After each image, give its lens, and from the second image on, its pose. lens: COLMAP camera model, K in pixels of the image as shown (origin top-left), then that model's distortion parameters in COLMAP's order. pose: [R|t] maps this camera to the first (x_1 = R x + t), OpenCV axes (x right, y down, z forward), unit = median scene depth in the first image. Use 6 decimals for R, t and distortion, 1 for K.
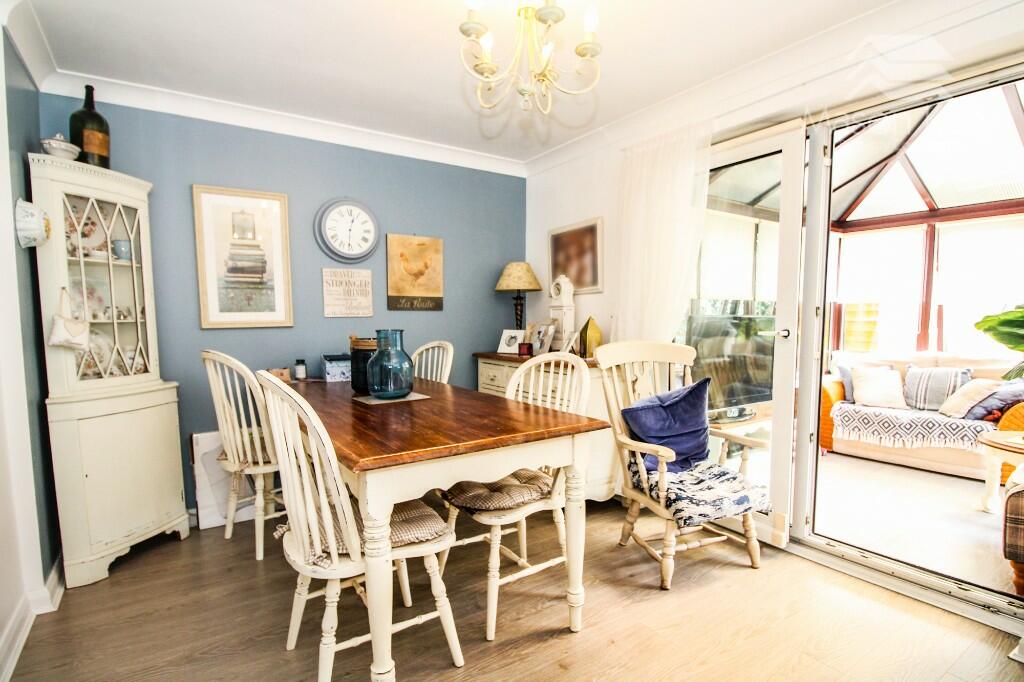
lens RADIAL K [[519.7, 0, 536.8], [0, 519.7, 361.0], [0, 0, 1]] dist [-0.000487, -0.000722]
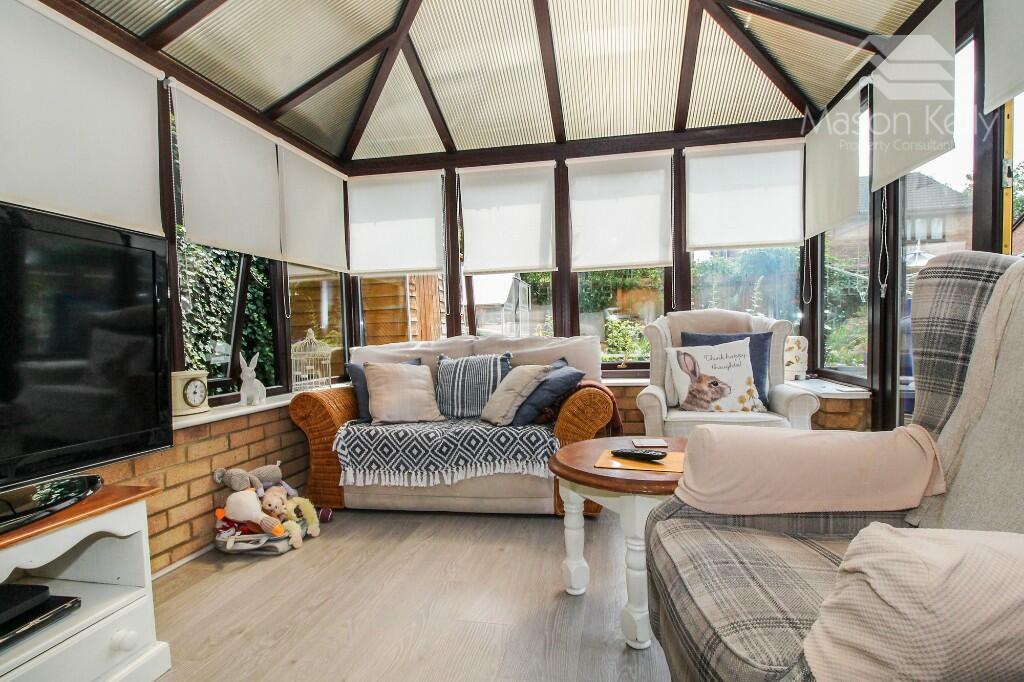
lens RADIAL K [[519.7, 0, 513.4], [0, 519.7, 345.9], [0, 0, 1]] dist [-0.000487, -0.000722]
pose [[0.730684, -0.034553, 0.681841, 0.343339], [0.084247, 0.995649, -0.039826, 0.033796], [-0.677498, 0.086543, 0.730416, 0.464018]]
